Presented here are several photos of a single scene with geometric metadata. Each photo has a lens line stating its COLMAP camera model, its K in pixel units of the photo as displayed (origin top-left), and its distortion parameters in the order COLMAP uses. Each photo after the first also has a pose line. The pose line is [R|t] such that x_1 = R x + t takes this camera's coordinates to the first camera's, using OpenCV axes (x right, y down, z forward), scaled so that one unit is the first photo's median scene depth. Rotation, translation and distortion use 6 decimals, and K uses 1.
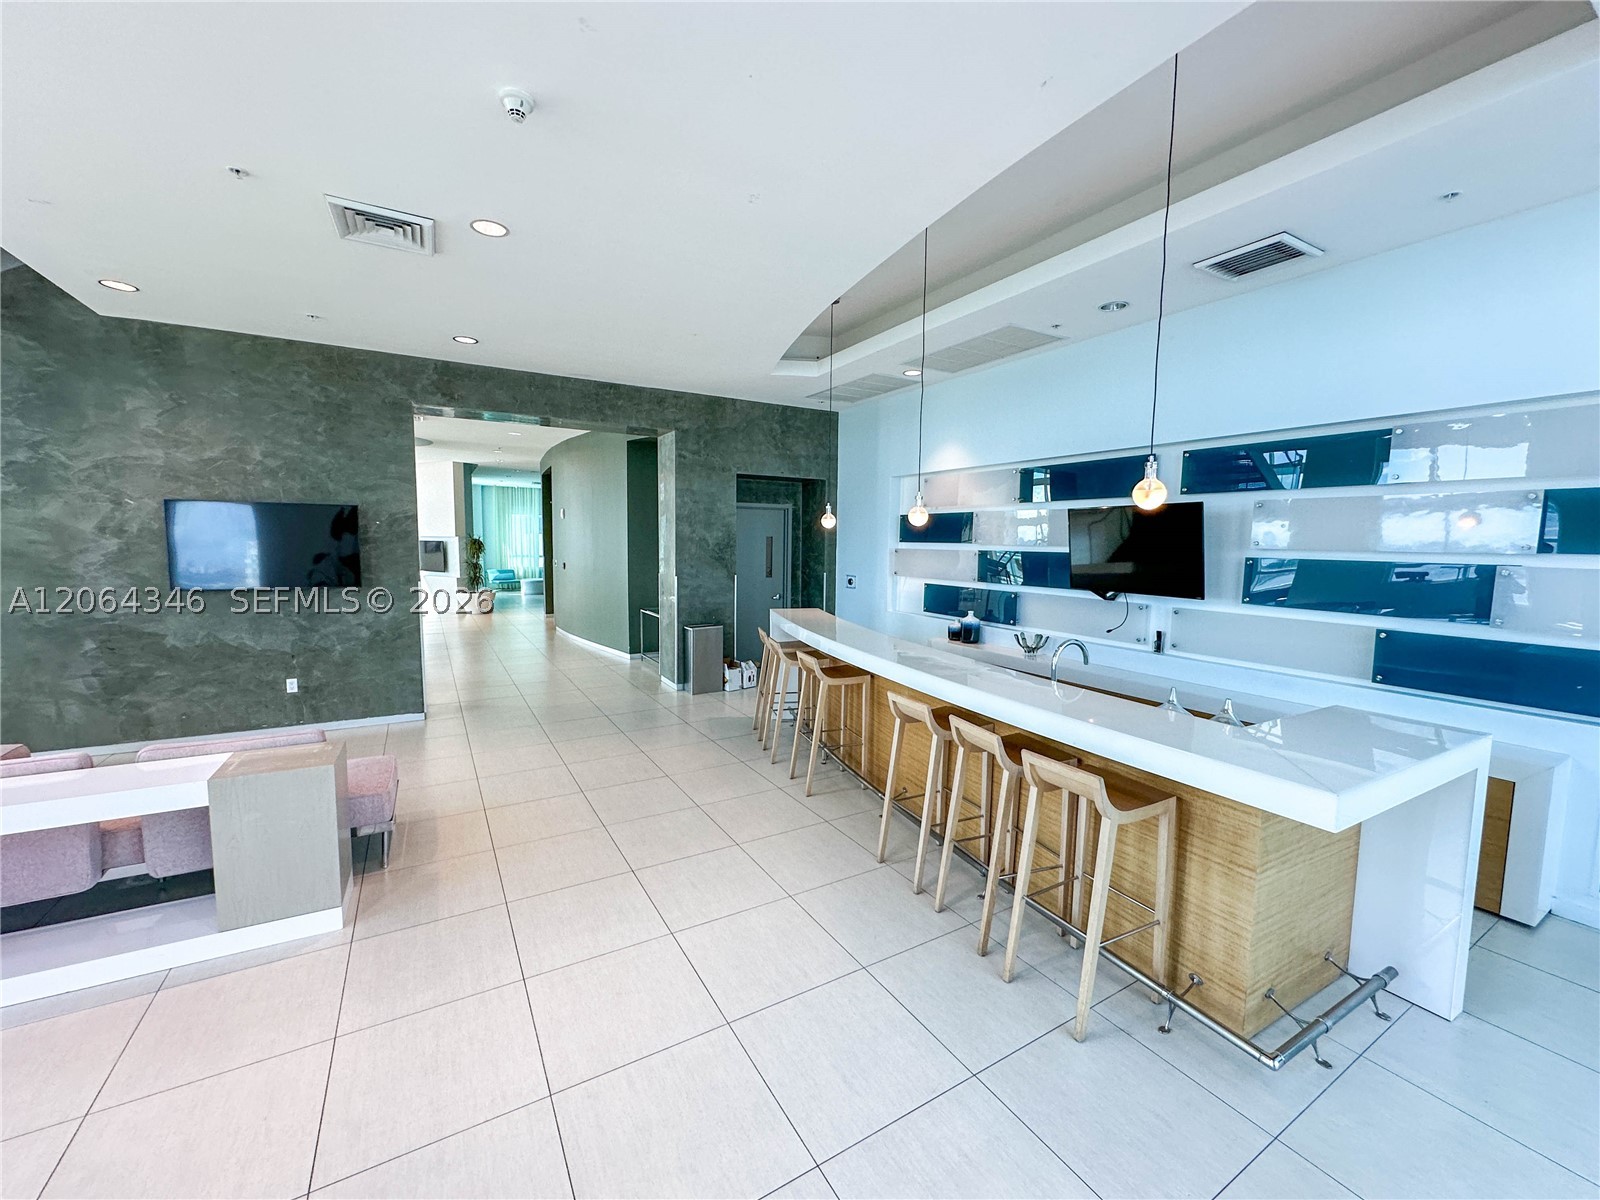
lens RADIAL K [[640.3, 0, 796.5], [0, 640.3, 599.2], [0, 0, 1]] dist [0.002027, -0.000196]
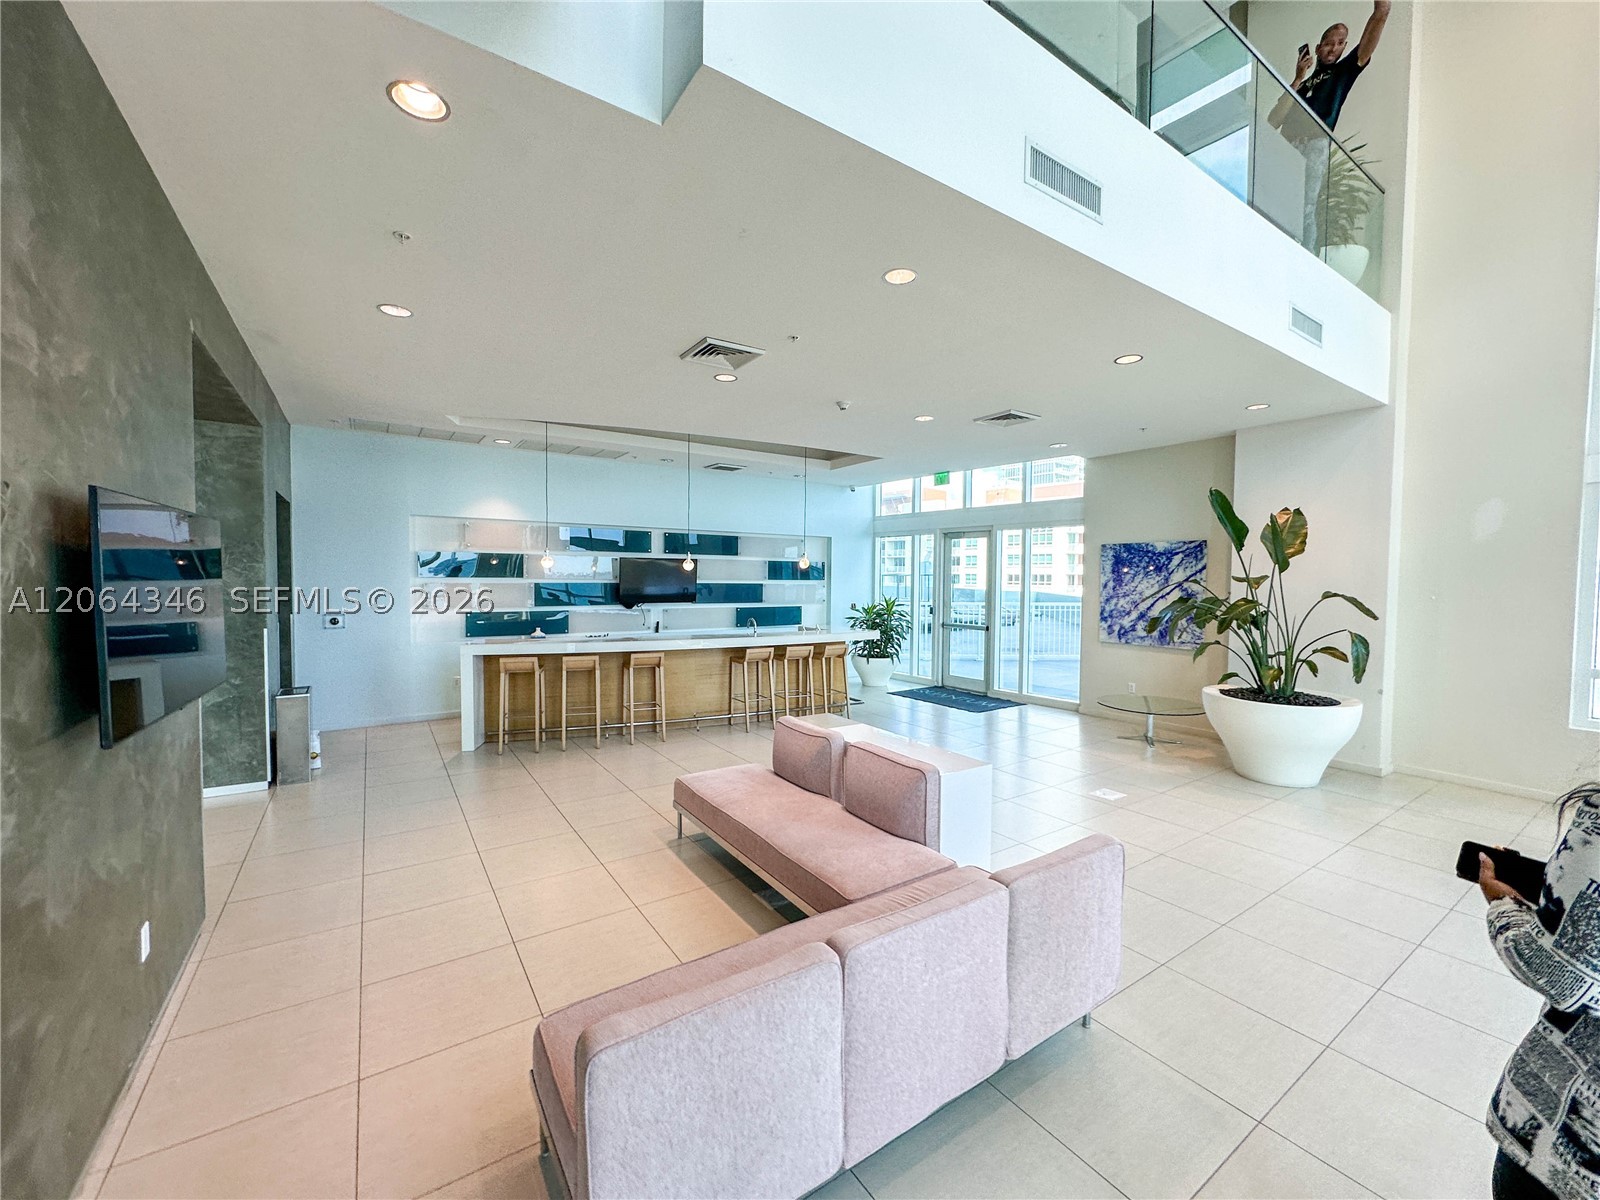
lens RADIAL K [[640.3, 0, 796.5], [0, 640.3, 599.2], [0, 0, 1]] dist [0.002027, -0.000196]
pose [[-0.061324, -0.047755, 0.996975, -1.142152], [0.082275, 0.995214, 0.052731, -0.070030], [-0.994721, 0.085260, -0.057102, 0.544730]]
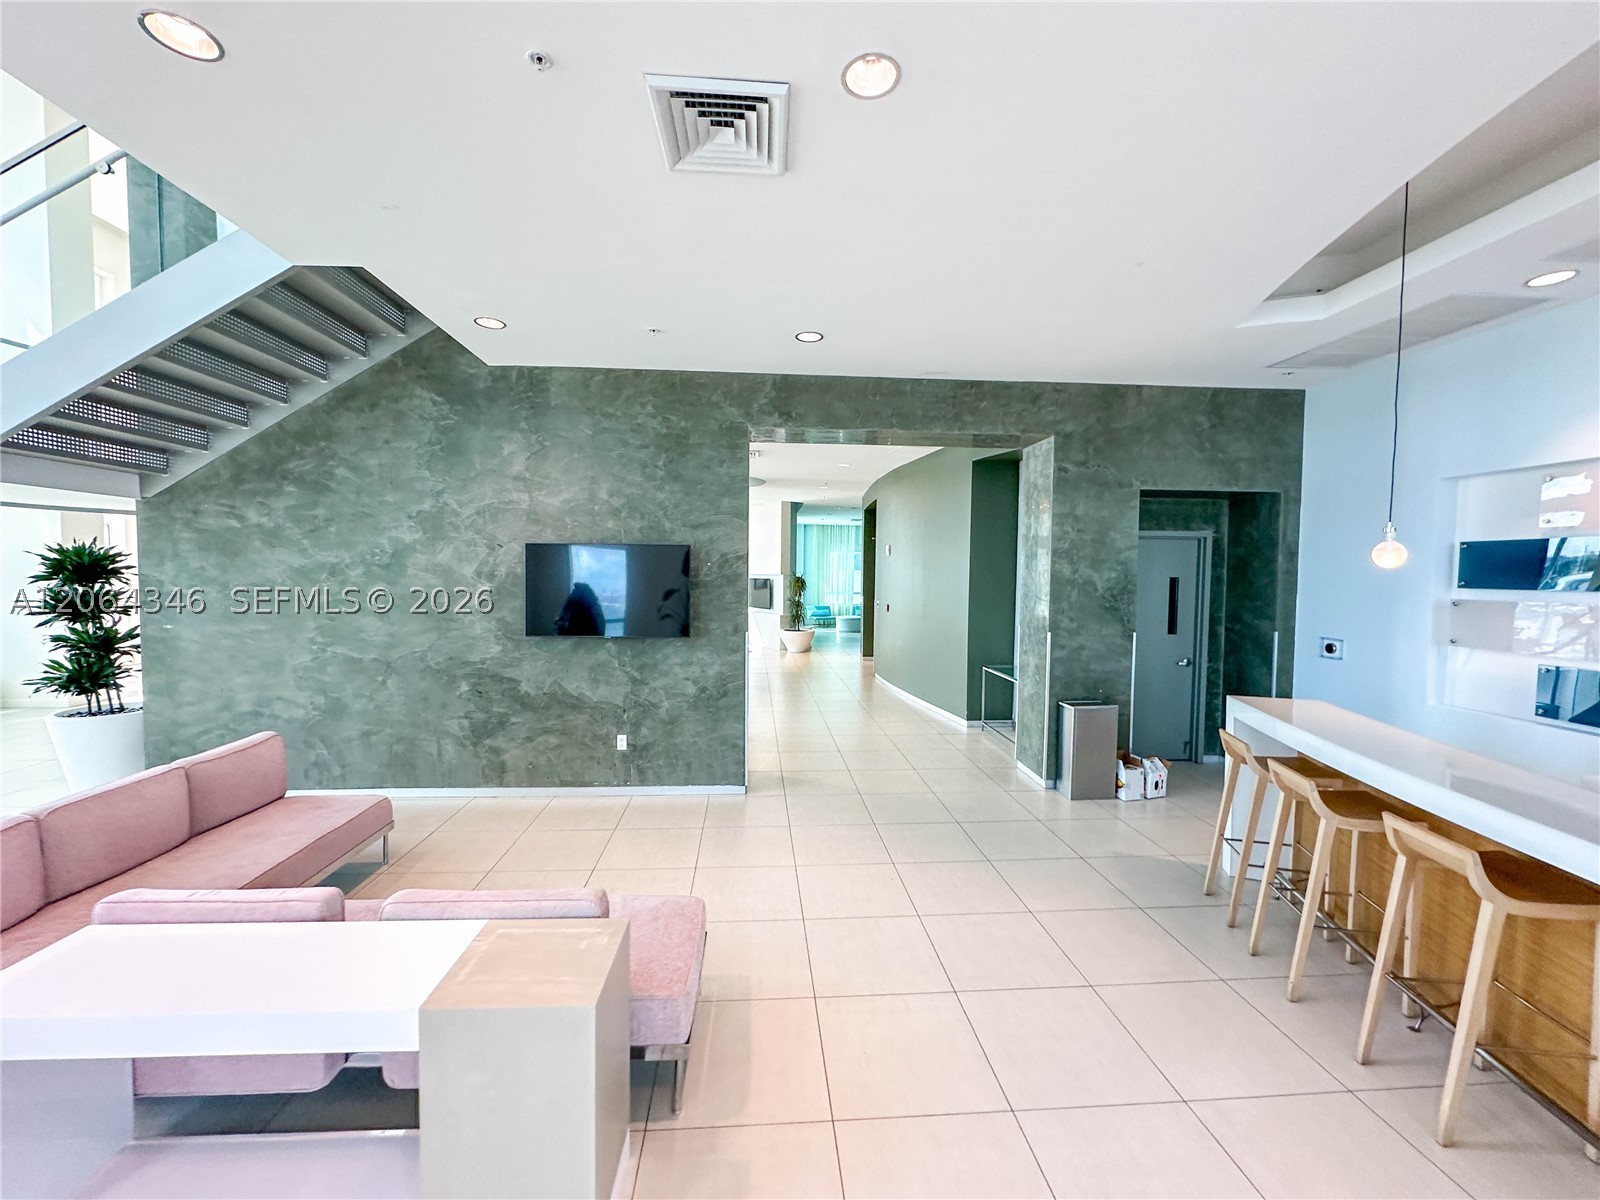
lens RADIAL K [[640.3, 0, 796.5], [0, 640.3, 599.2], [0, 0, 1]] dist [0.002027, -0.000196]
pose [[0.896754, 0.016382, -0.442225, -0.151840], [-0.040202, 0.998198, -0.044546, -0.036267], [0.440699, 0.057725, 0.895797, 0.261185]]
